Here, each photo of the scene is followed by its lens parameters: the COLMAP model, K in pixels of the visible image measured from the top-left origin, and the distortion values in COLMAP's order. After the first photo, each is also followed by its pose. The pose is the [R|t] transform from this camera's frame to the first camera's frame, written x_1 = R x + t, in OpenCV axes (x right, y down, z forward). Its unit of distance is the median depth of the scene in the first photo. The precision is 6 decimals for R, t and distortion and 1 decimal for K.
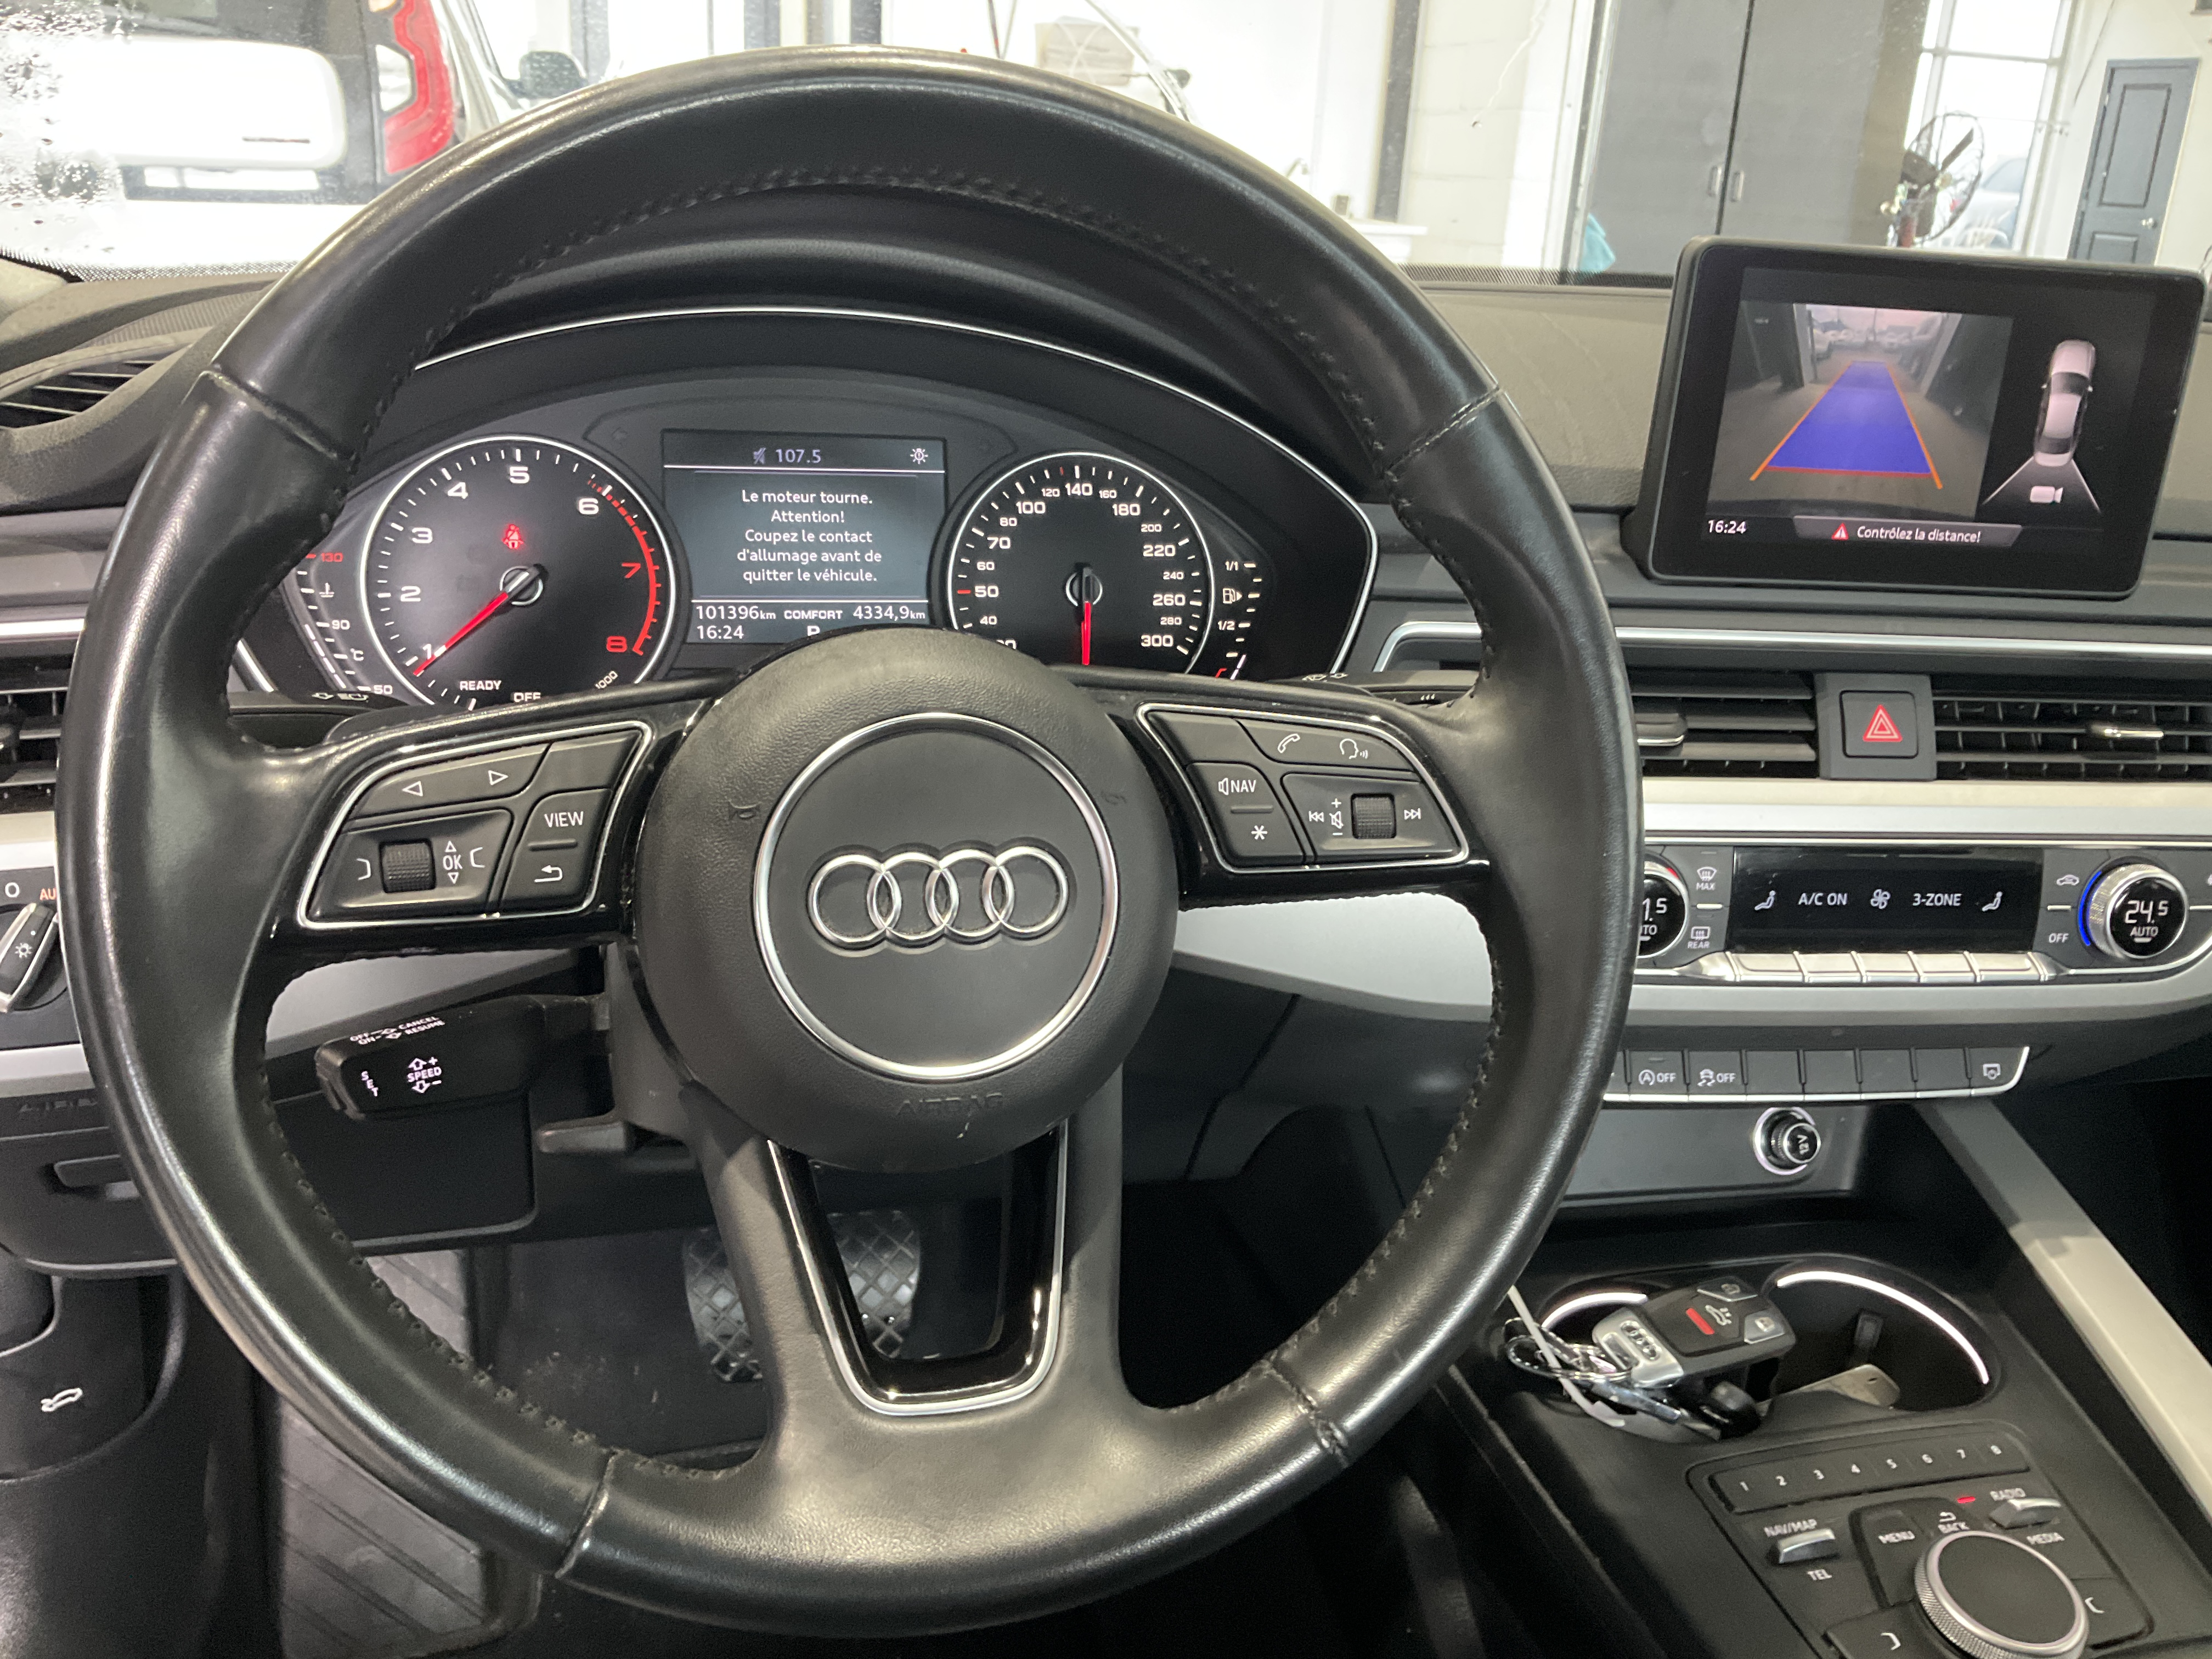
lens RADIAL K [[1880.4, 0, 1181.4], [0, 1880.4, 869.6], [0, 0, 1]] dist [0.015548, -0.027538]
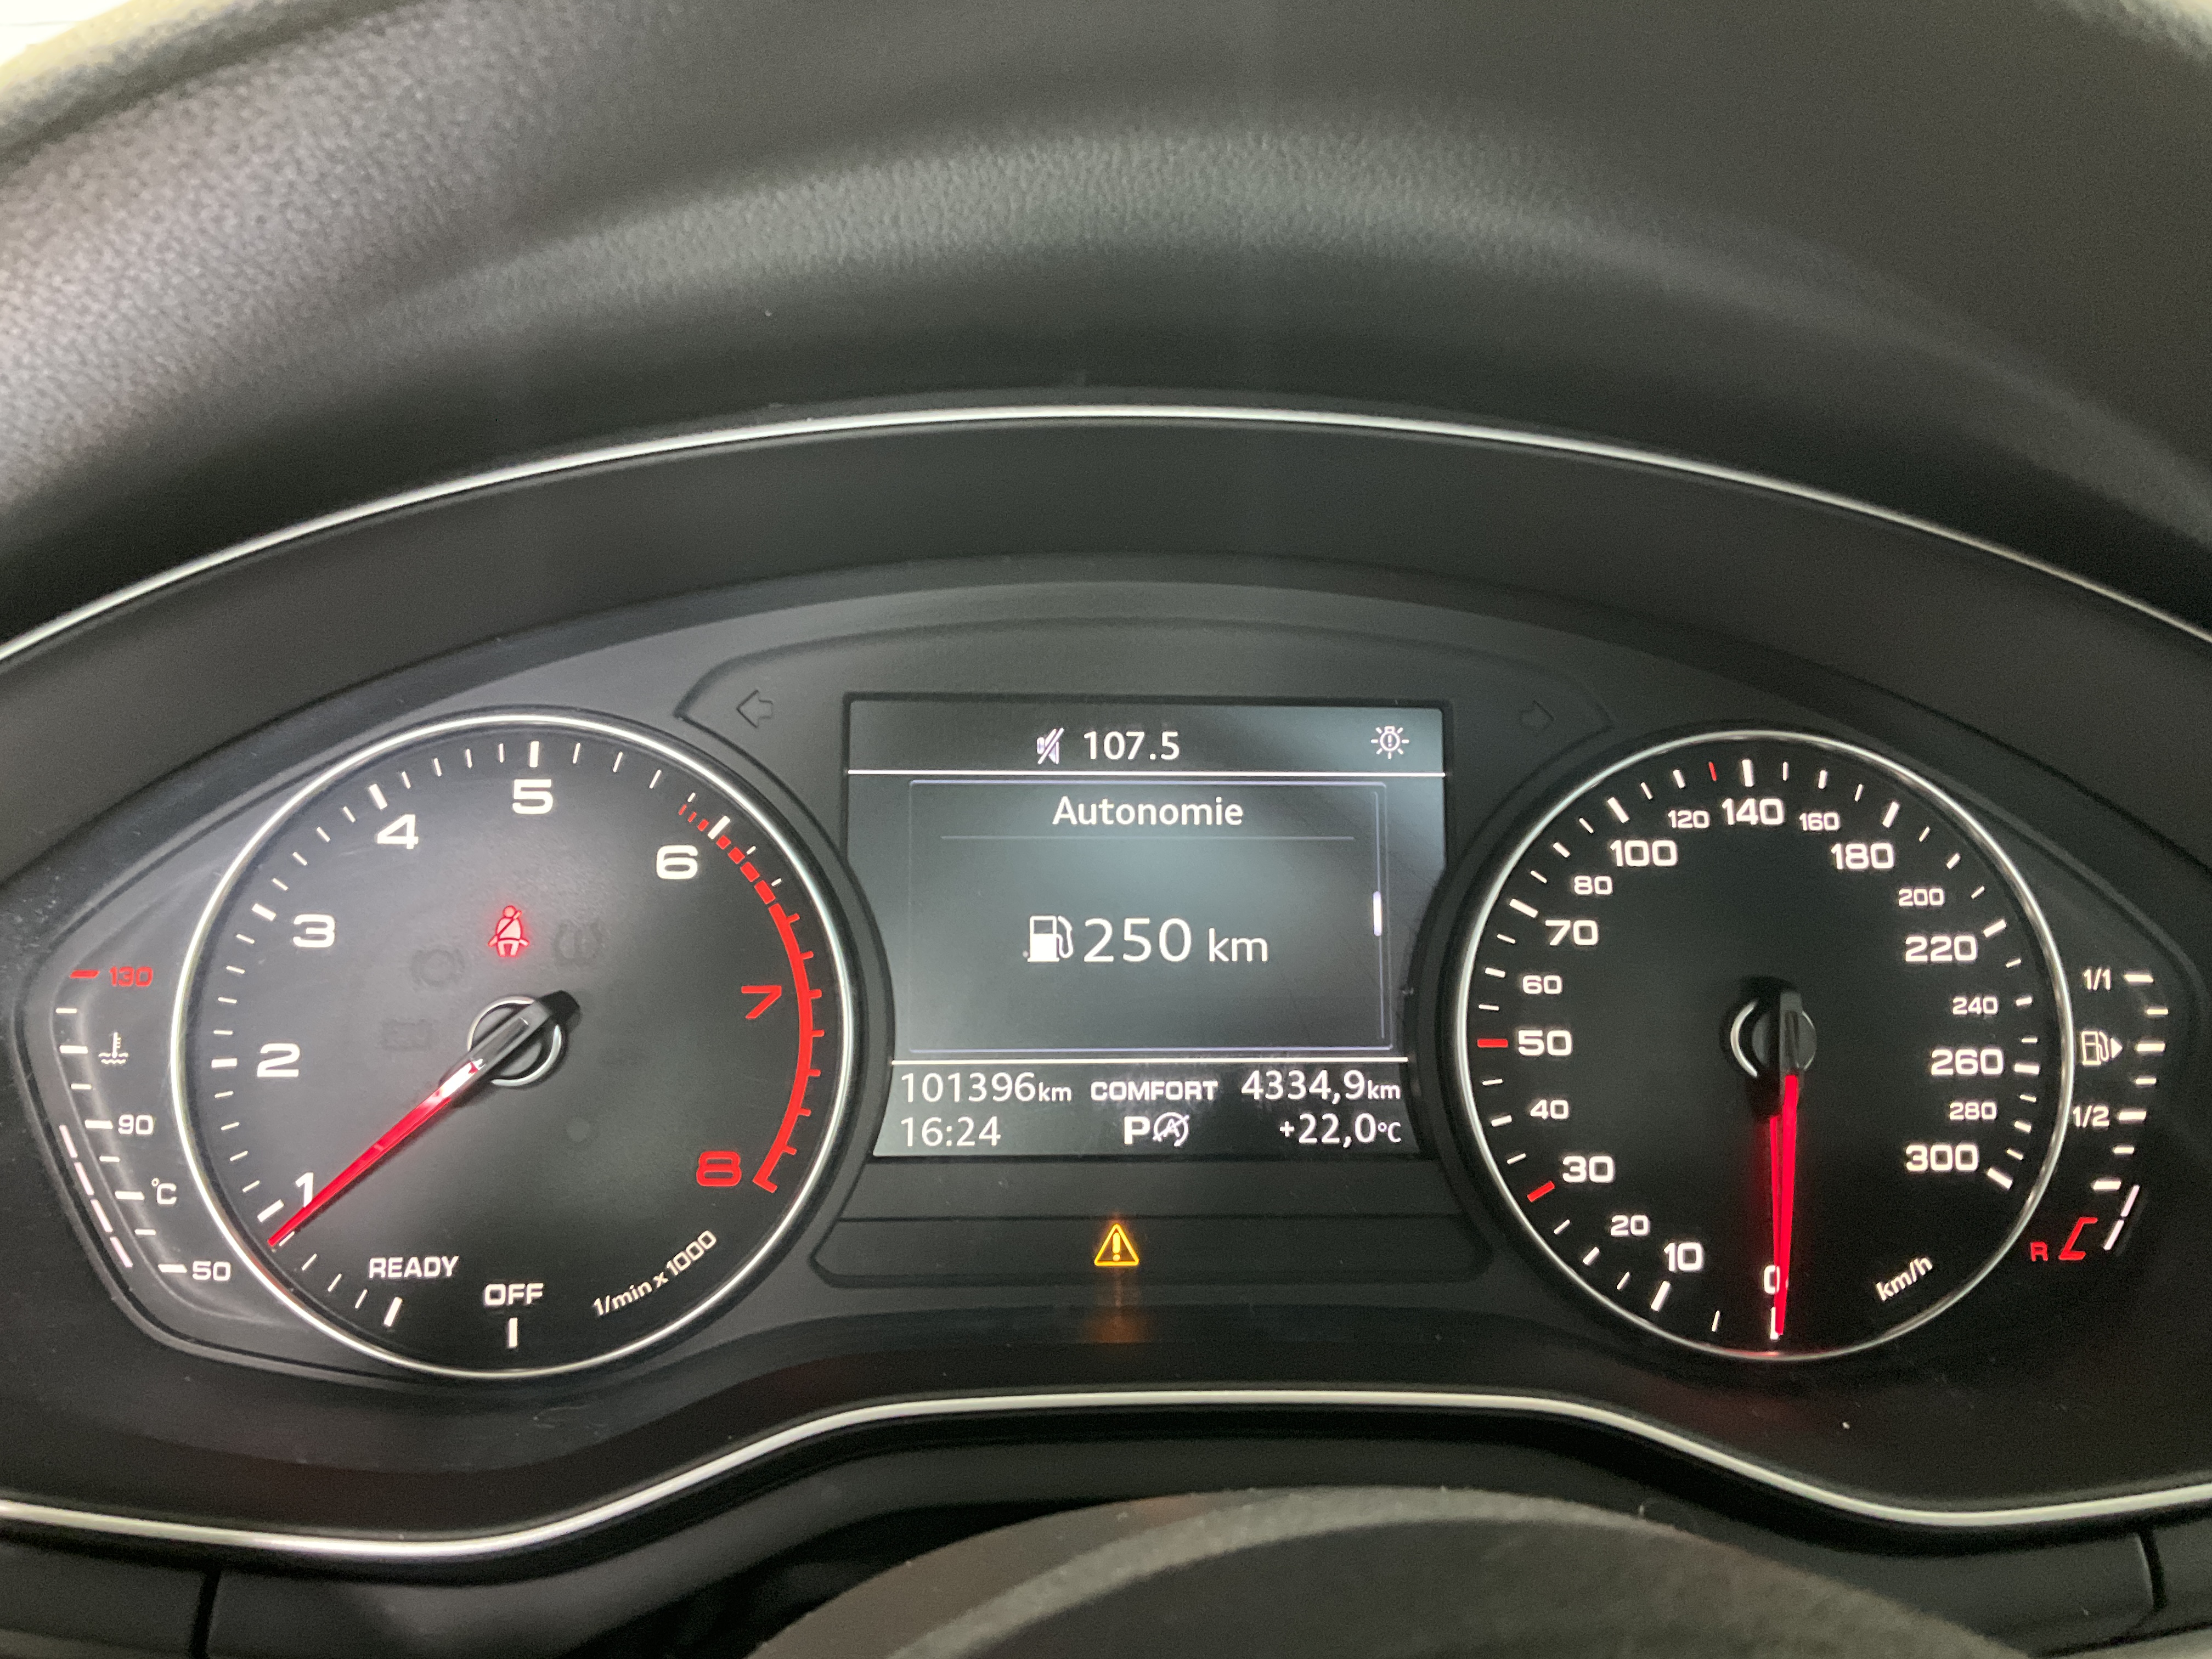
lens RADIAL K [[1880.4, 0, 1104.0], [0, 1880.4, 828.7], [0, 0, 1]] dist [0.015548, -0.027538]
pose [[0.980717, -0.002165, -0.195419, -0.118346], [-0.028920, 0.987322, -0.156071, -0.125867], [0.193280, 0.158713, 0.968222, 0.548099]]
